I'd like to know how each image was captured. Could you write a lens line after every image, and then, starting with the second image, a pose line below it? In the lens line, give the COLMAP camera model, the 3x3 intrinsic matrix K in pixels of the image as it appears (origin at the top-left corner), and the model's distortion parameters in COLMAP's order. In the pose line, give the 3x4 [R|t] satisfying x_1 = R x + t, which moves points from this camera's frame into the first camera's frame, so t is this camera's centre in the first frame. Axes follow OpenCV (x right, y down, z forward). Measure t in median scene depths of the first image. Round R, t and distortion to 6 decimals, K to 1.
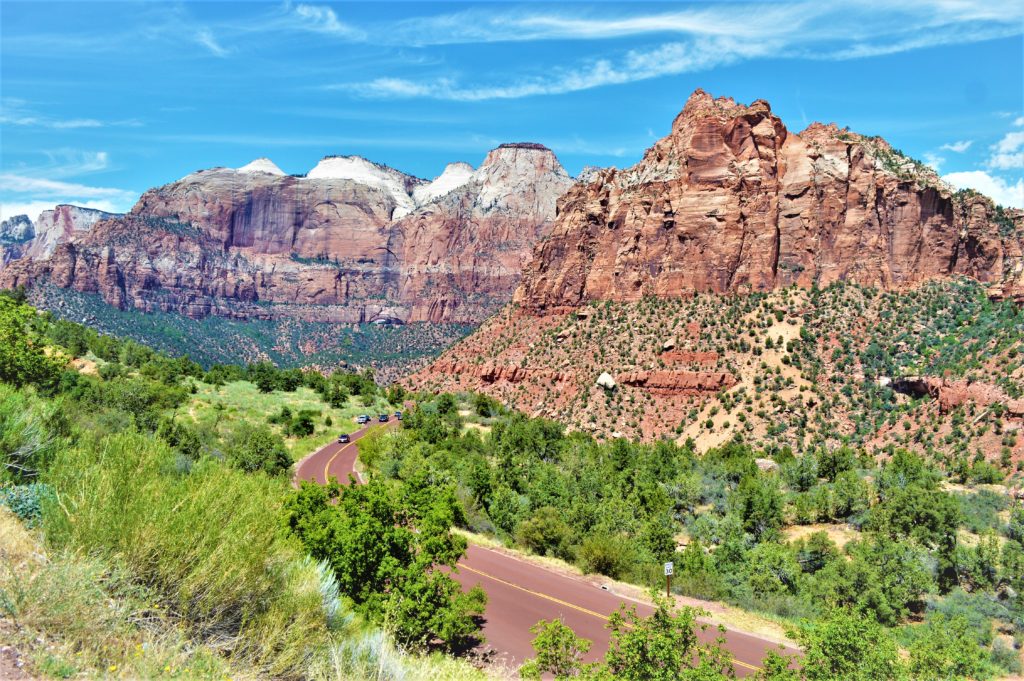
lens RADIAL K [[798.8, 0, 514.9], [0, 798.8, 339.4], [0, 0, 1]] dist [-0.030804, 0.010721]
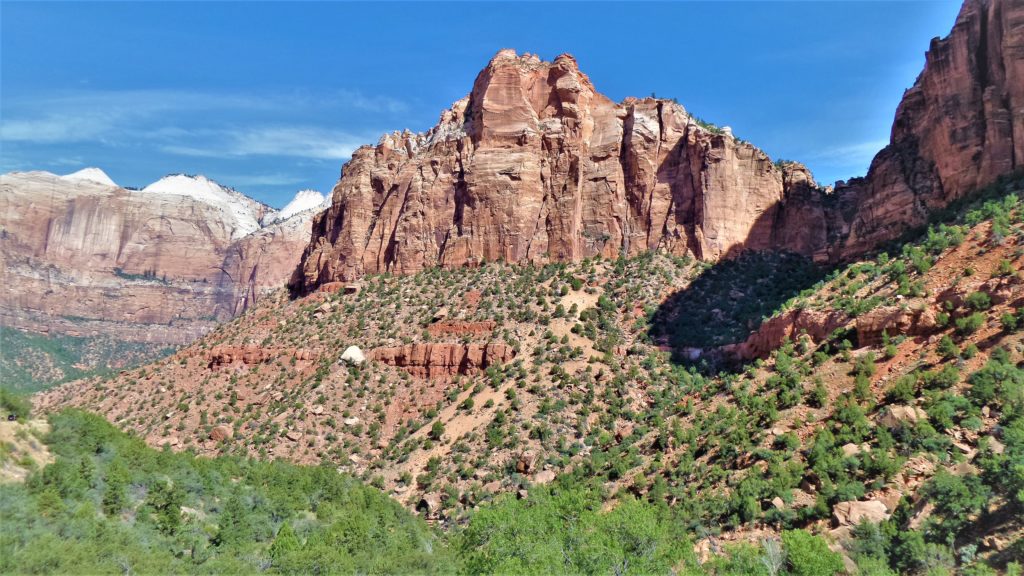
lens RADIAL K [[738.2, 0, 512.0], [0, 738.2, 288.0], [0, 0, 1]] dist [-0.028093, -0.001687]
pose [[0.987180, 0.046726, 0.152616, 0.131978], [-0.024555, 0.989266, -0.144045, 0.073353], [-0.157709, 0.138451, 0.977732, 0.235278]]
